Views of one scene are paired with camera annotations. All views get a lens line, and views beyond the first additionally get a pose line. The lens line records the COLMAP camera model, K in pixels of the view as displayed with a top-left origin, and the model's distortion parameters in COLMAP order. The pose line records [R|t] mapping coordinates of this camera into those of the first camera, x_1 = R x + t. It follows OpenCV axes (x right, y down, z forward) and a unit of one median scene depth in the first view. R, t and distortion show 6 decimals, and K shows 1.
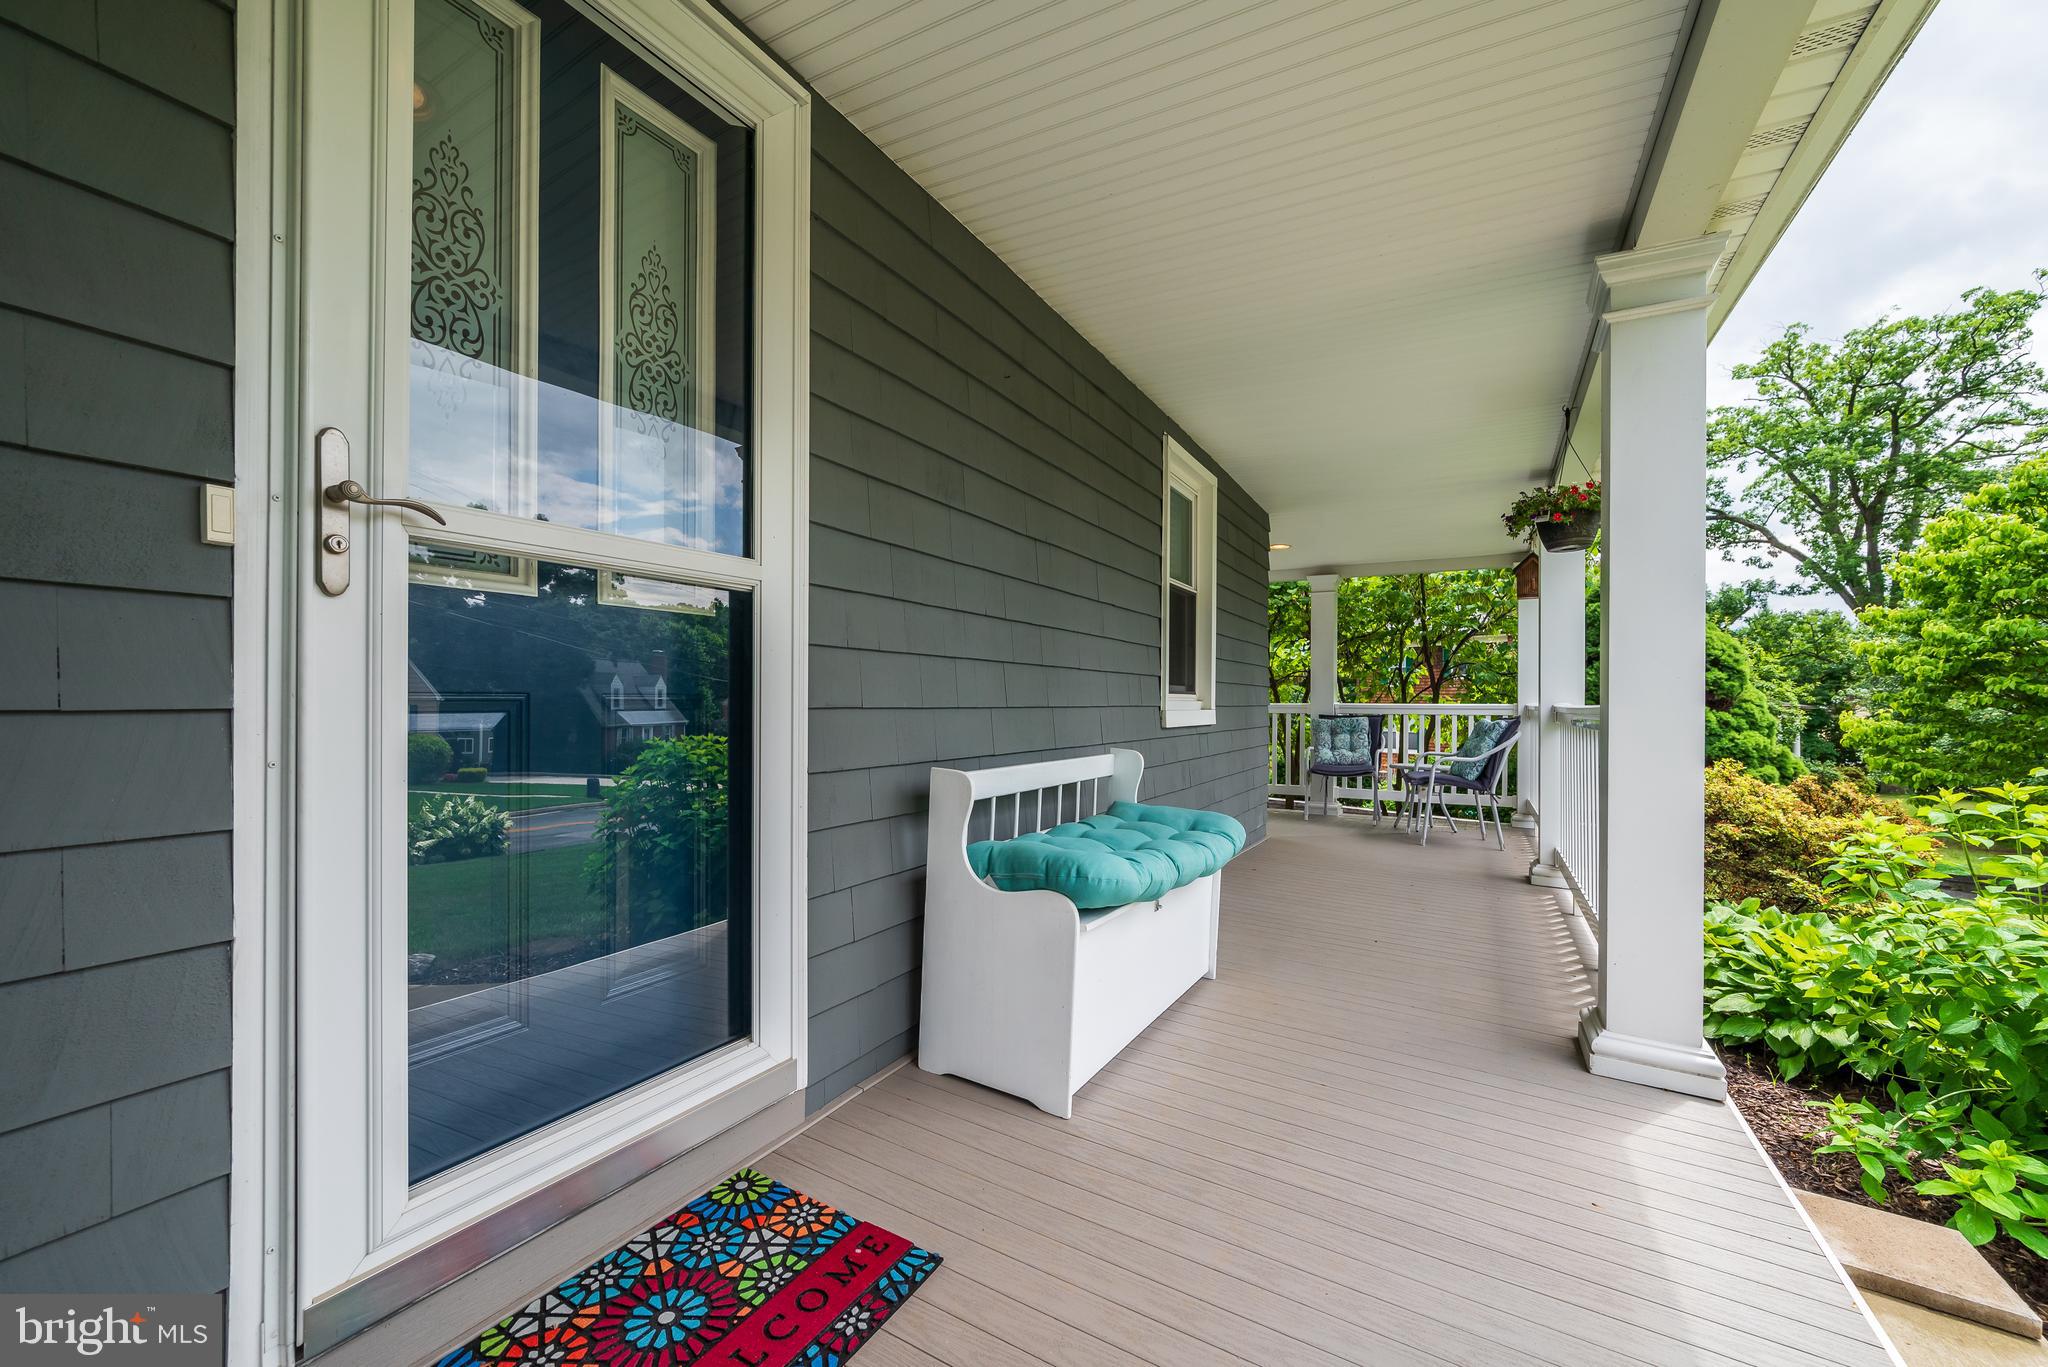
lens RADIAL K [[822.8, 0, 1028.4], [0, 822.8, 699.0], [0, 0, 1]] dist [0.002890, 0.001530]
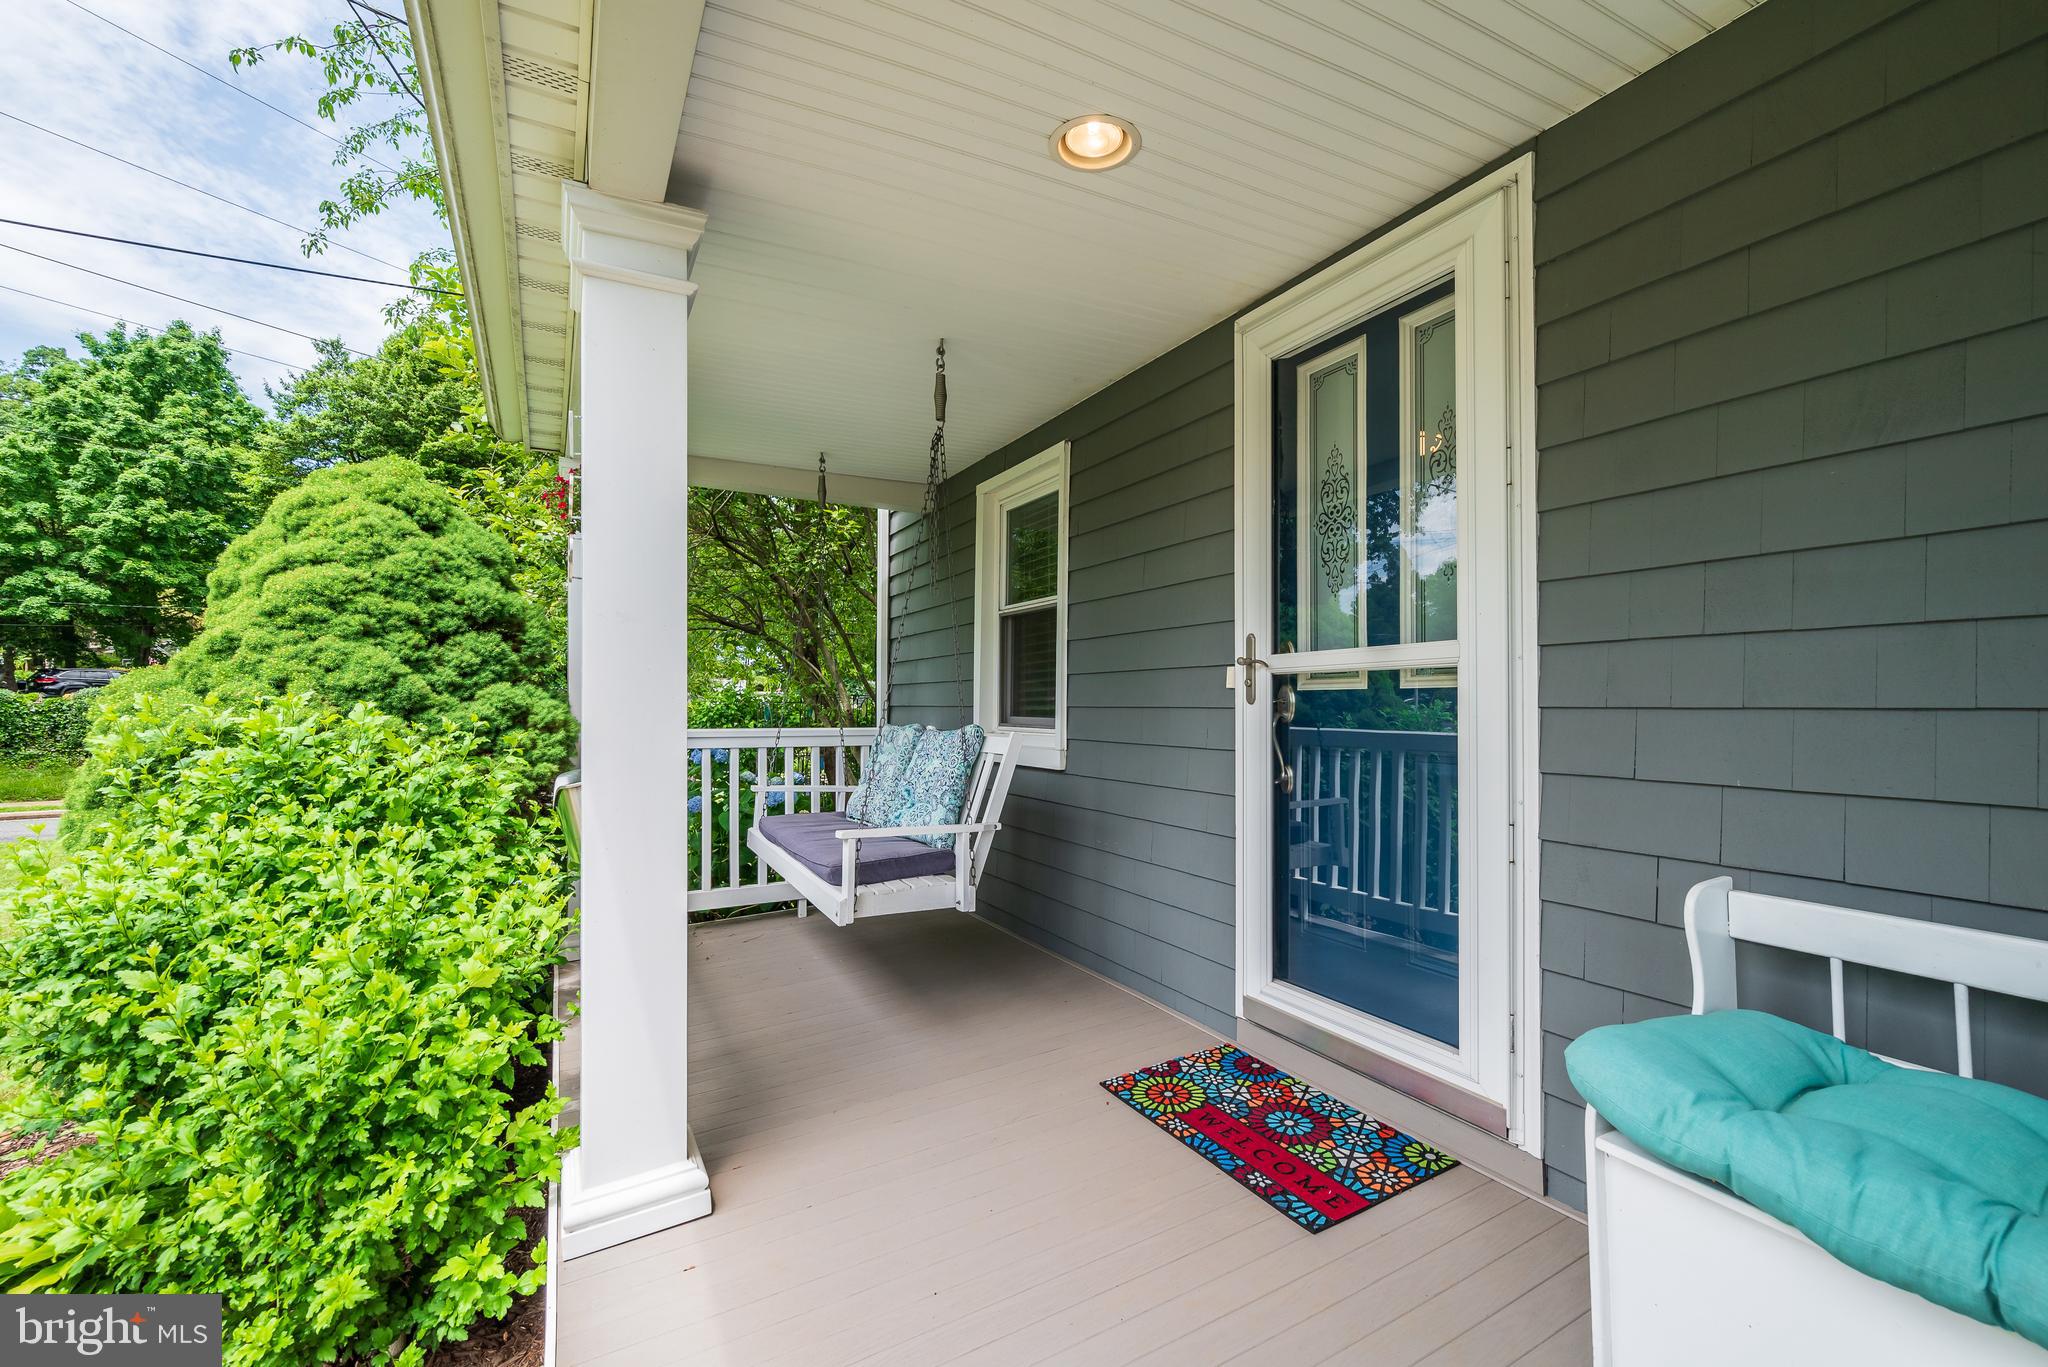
lens RADIAL K [[891.6, 0, 1025.2], [0, 891.6, 693.4], [0, 0, 1]] dist [-0.000451, -0.000022]
pose [[-0.547835, -0.011562, -0.836507, 1.257334], [0.006628, 0.999813, -0.018160, -0.088987], [0.836560, -0.015493, -0.547656, 1.410775]]
